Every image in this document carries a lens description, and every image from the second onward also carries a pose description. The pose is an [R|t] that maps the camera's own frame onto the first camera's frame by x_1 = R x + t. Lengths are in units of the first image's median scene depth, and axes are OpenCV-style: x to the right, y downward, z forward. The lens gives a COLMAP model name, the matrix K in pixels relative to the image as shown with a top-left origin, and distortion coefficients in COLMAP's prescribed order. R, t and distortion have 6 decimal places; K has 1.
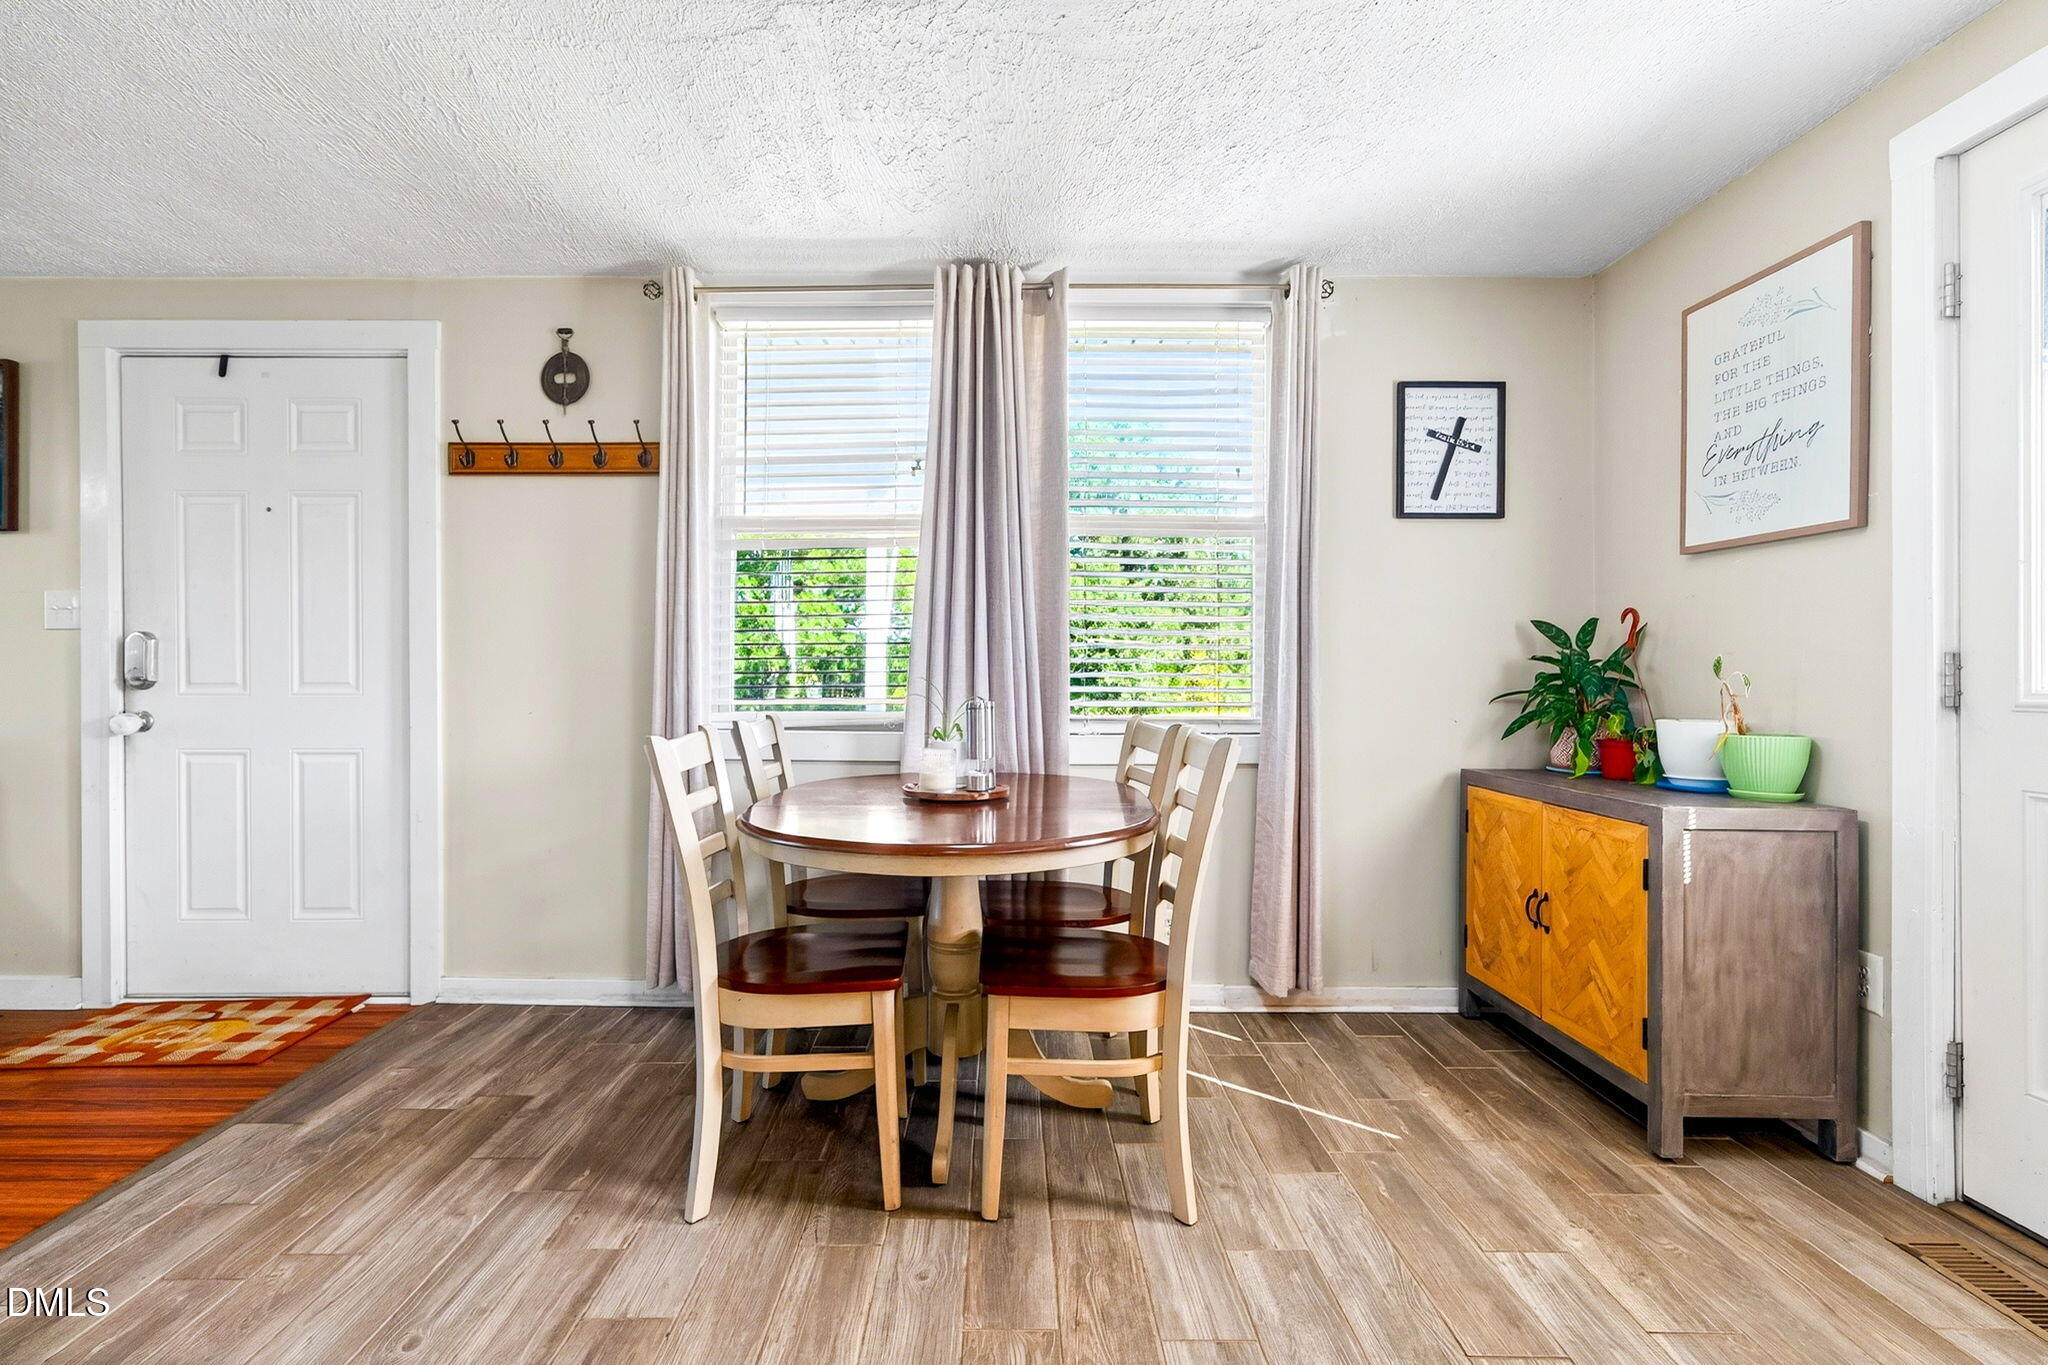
lens RADIAL K [[906.5, 0, 1020.6], [0, 906.5, 672.9], [0, 0, 1]] dist [0.000865, 0.000383]
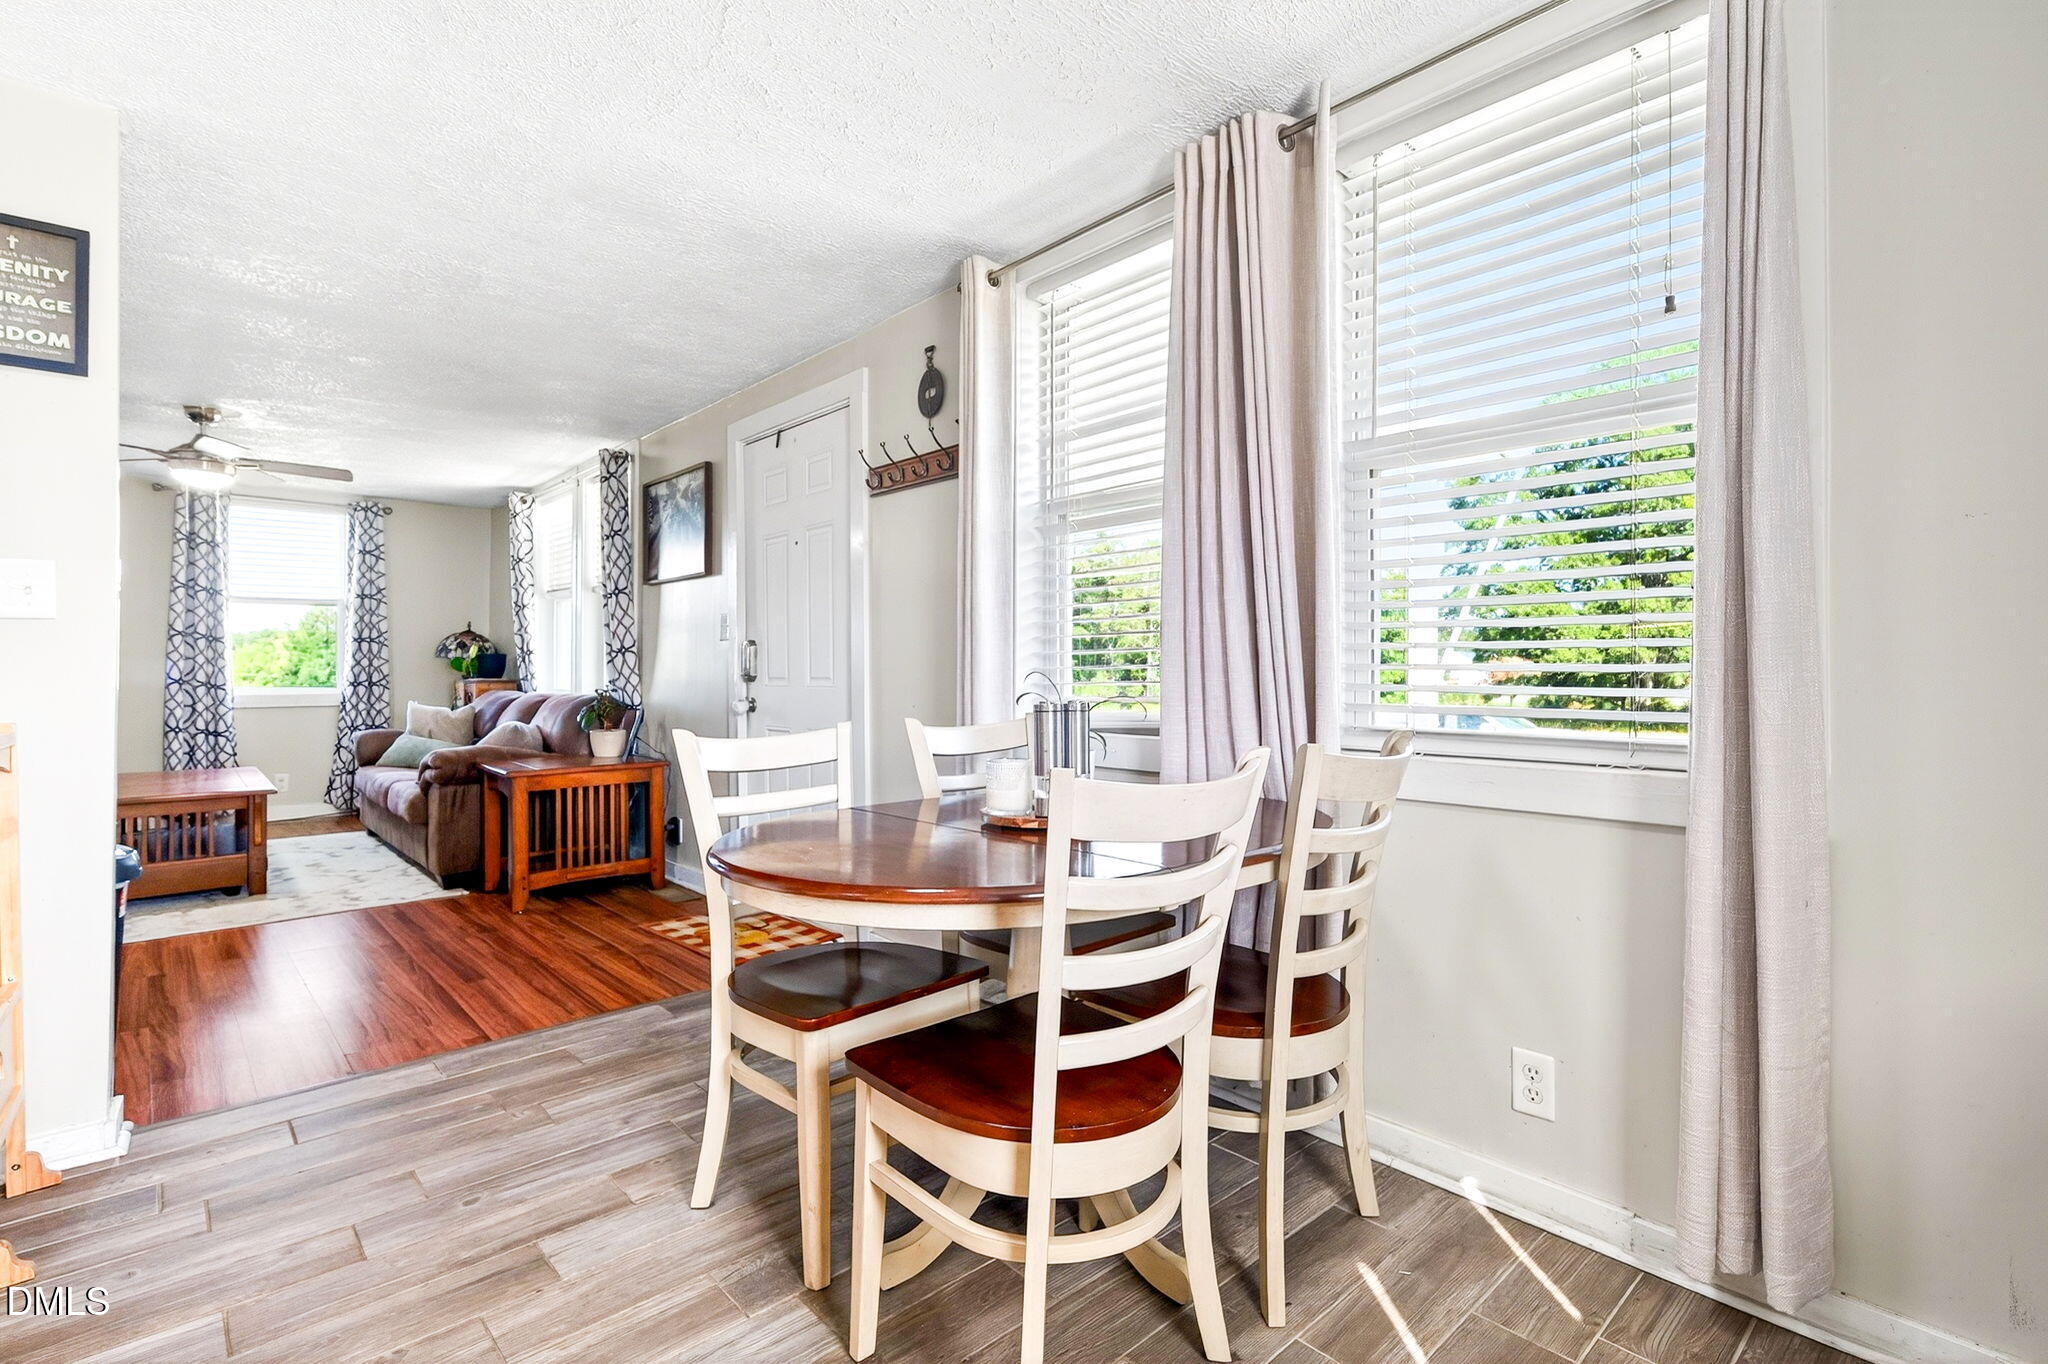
lens RADIAL K [[955.2, 0, 1019.2], [0, 955.2, 655.8], [0, 0, 1]] dist [-0.001780, 0.000002]
pose [[0.681622, -0.014470, -0.731561, 0.407212], [0.008877, 0.999894, -0.011507, 0.000478], [0.731650, 0.001349, 0.681679, 0.318696]]
